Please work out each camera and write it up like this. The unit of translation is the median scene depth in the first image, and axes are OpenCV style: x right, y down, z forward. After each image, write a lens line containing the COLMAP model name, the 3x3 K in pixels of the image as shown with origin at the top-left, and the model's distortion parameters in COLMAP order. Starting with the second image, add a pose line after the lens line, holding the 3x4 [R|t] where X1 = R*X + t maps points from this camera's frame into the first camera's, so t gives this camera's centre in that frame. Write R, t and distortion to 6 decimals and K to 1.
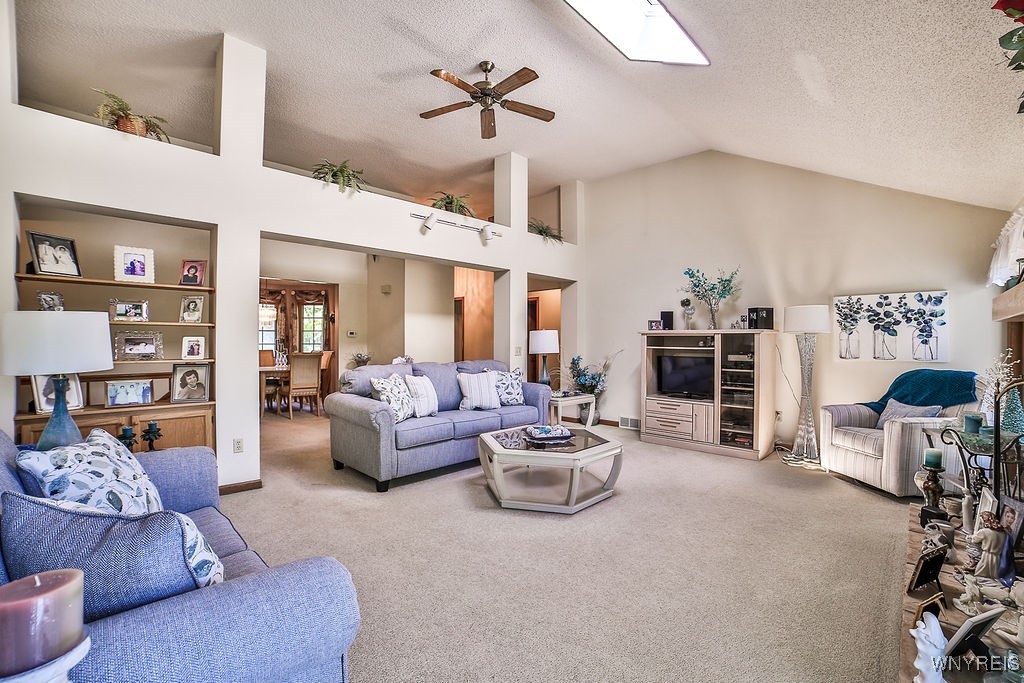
lens RADIAL K [[438.8, 0, 516.2], [0, 438.8, 343.8], [0, 0, 1]] dist [-0.096316, 0.031799]
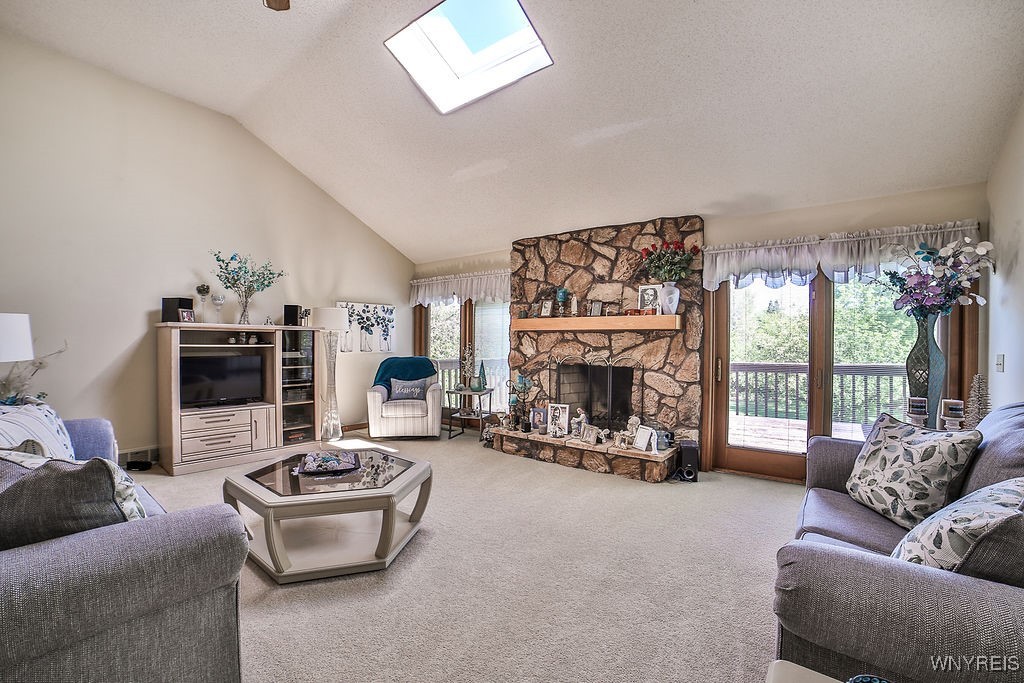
lens RADIAL K [[438.8, 0, 516.2], [0, 438.8, 343.8], [0, 0, 1]] dist [-0.096316, 0.031799]
pose [[-0.109037, -0.011864, 0.993967, -0.588143], [-0.002557, 0.999929, 0.011655, -0.005967], [-0.994034, -0.001271, -0.109060, 0.661651]]
